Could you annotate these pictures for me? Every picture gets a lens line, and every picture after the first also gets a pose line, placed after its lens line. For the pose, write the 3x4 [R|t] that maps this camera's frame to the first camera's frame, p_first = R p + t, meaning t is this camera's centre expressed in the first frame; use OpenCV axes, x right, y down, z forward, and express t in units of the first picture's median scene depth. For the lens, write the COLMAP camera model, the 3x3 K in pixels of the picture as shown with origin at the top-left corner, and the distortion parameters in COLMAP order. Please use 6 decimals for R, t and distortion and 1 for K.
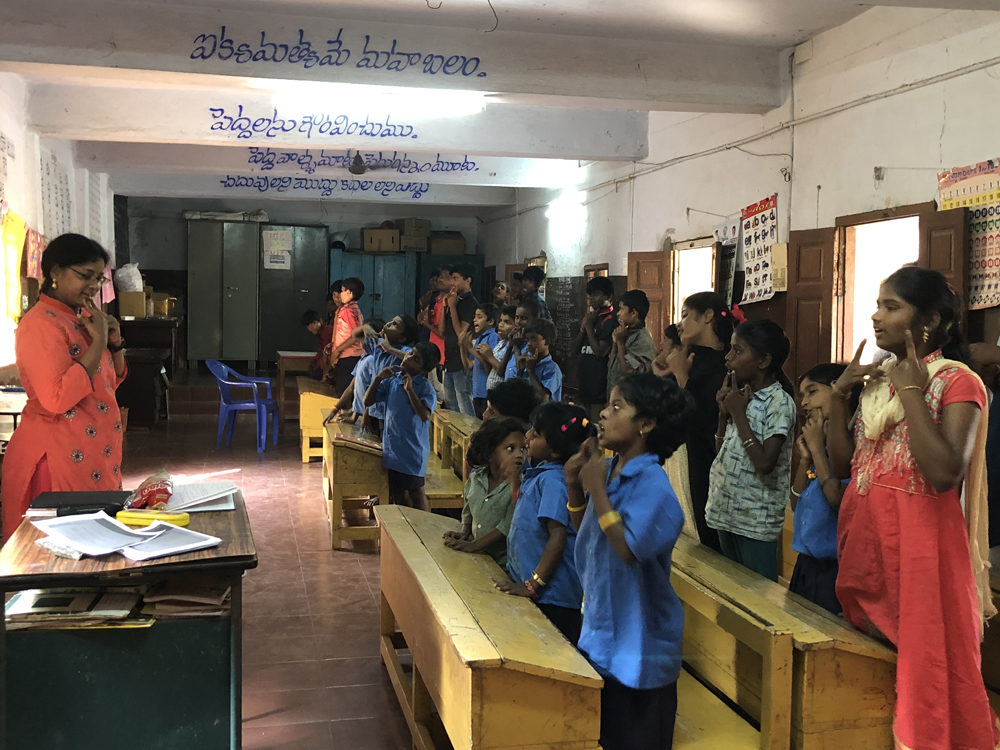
lens RADIAL K [[1078.7, 0, 501.5], [0, 1078.7, 376.8], [0, 0, 1]] dist [0.010618, 0.000000]
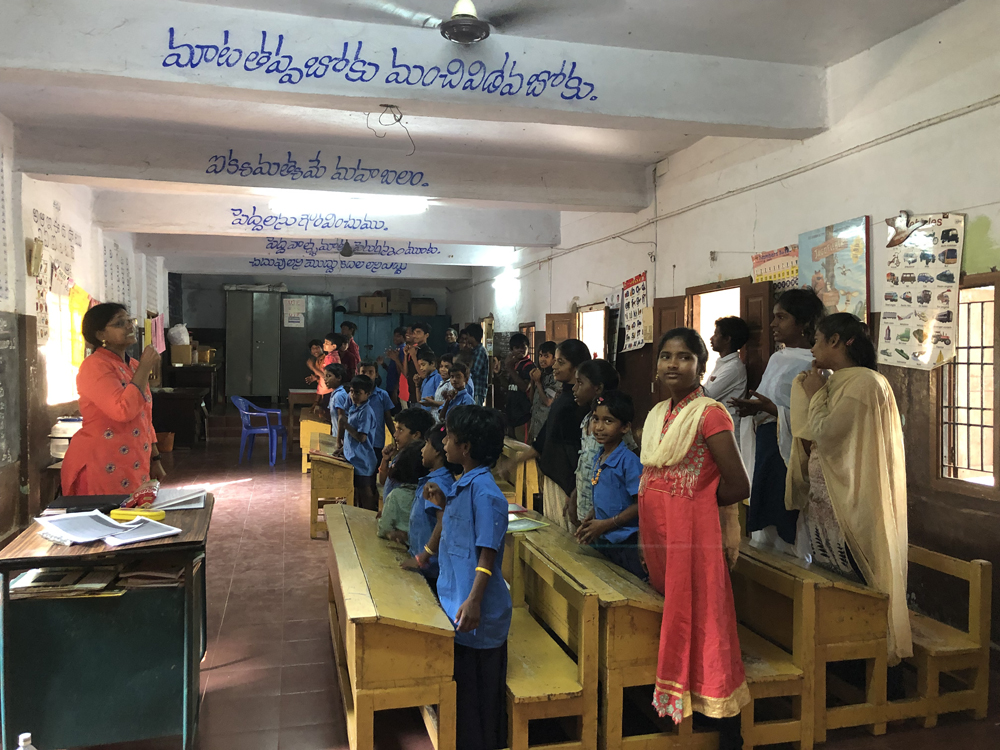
lens RADIAL K [[816.9, 0, 500.4], [0, 816.9, 372.7], [0, 0, 1]] dist [-0.003217, 0.028989]
pose [[0.999773, -0.006197, 0.020401, 0.051908], [0.007045, 0.999102, -0.041778, -0.000047], [-0.020124, 0.041913, 0.998919, -0.015923]]
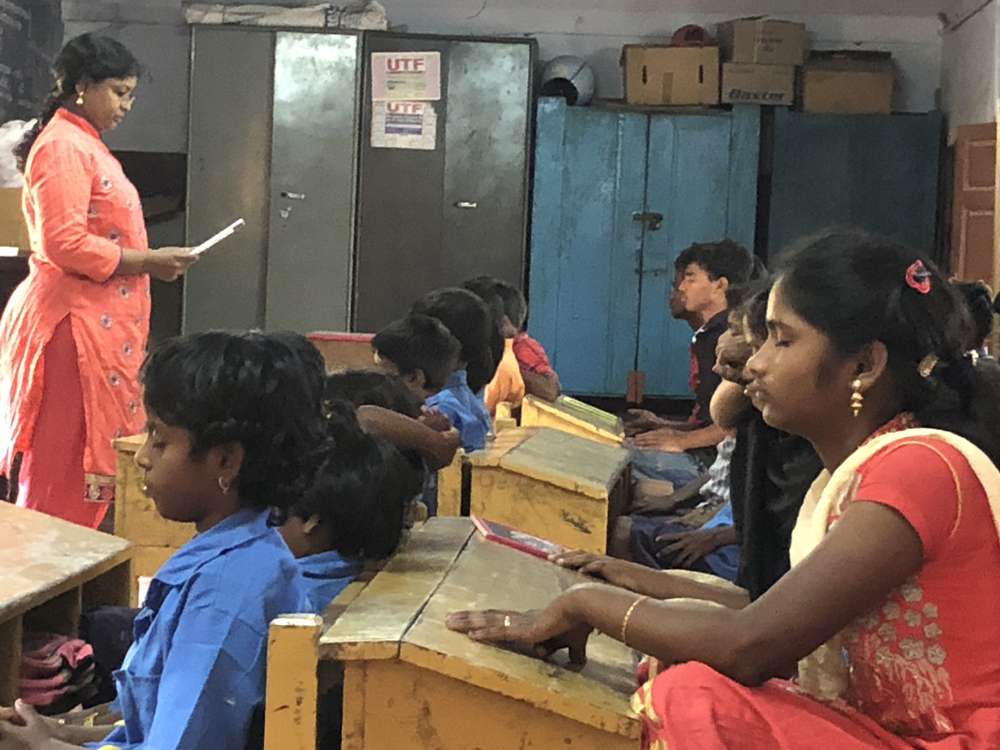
lens RADIAL K [[2944.2, 0, 491.2], [0, 2944.2, 381.5], [0, 0, 1]] dist [0.189530, 0.000000]
pose [[0.958757, 0.022187, -0.283361, 0.270116], [-0.038334, 0.997934, -0.051566, 0.081764], [0.281631, 0.060302, 0.957626, -0.037084]]
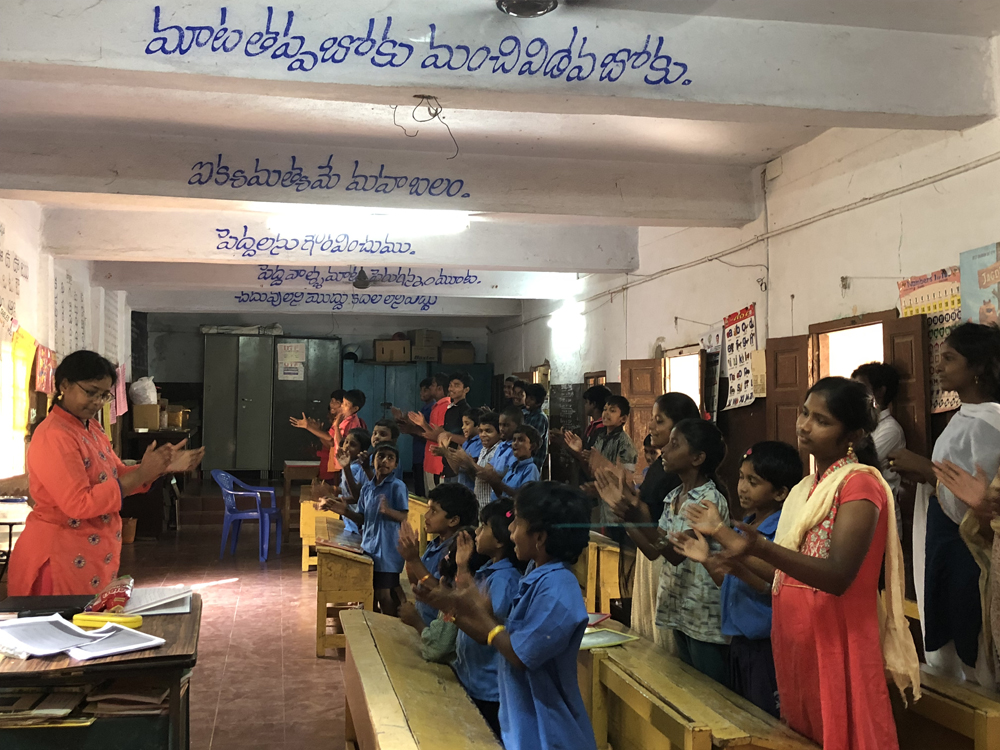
lens RADIAL K [[1078.7, 0, 506.2], [0, 1078.7, 370.0], [0, 0, 1]] dist [0.010618, 0.000000]
pose [[0.999658, -0.011377, -0.023535, 0.042373], [0.008806, 0.994264, -0.106593, 0.002314], [0.024613, 0.106349, 0.994024, -0.025073]]
